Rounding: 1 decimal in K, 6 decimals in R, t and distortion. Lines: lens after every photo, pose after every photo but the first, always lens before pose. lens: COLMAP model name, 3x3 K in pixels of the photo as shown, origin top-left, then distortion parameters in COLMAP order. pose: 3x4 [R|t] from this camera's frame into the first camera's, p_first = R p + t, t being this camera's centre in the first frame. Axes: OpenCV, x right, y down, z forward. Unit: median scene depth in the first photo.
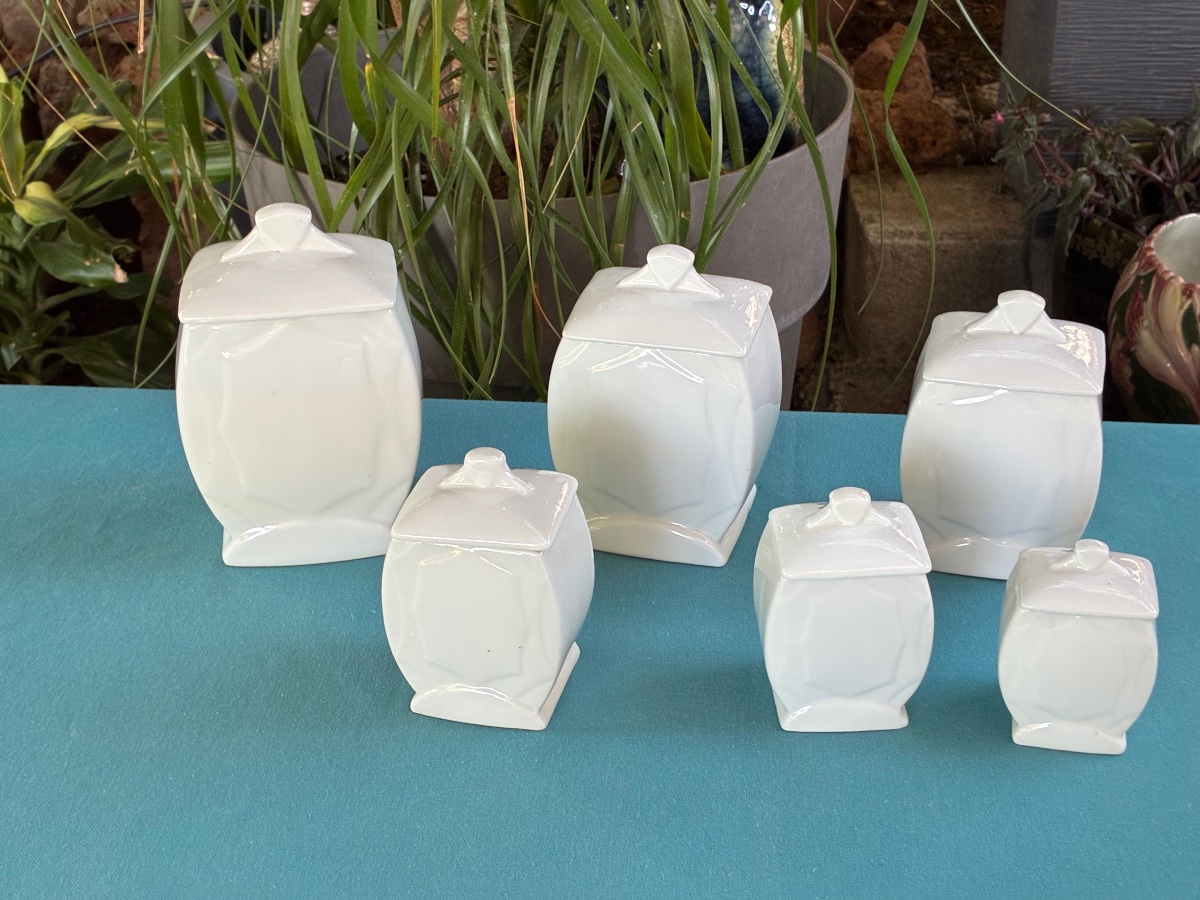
lens RADIAL K [[1830.0, 0, 600.0], [0, 1830.0, 450.0], [0, 0, 1]] dist [0.218074, -0.834026]
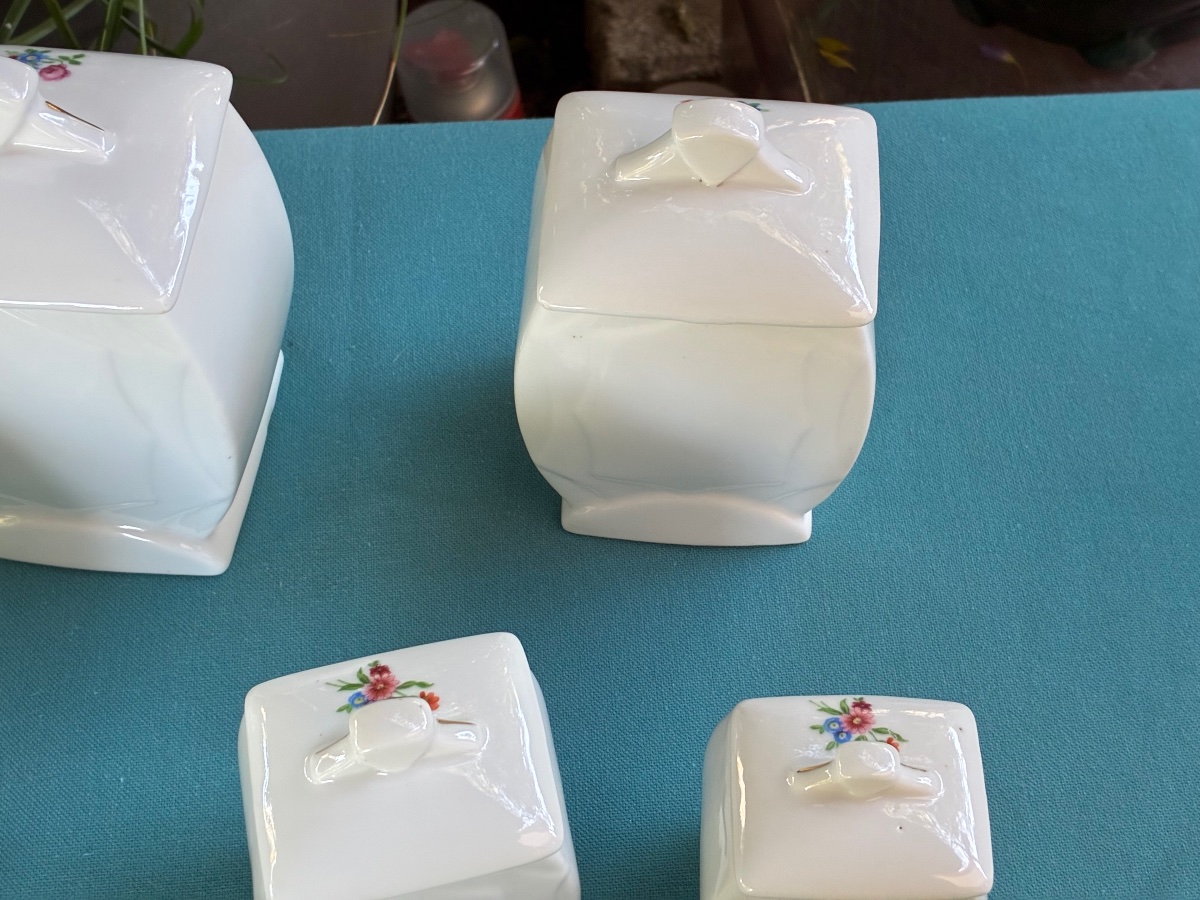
lens RADIAL K [[1823.0, 0, 607.9], [0, 1823.0, 424.7], [0, 0, 1]] dist [0.214128, -0.763417]
pose [[0.985134, -0.134960, 0.106282, 0.129077], [0.073139, 0.889333, 0.451373, -0.222012], [-0.155437, -0.436890, 0.885983, 0.506873]]
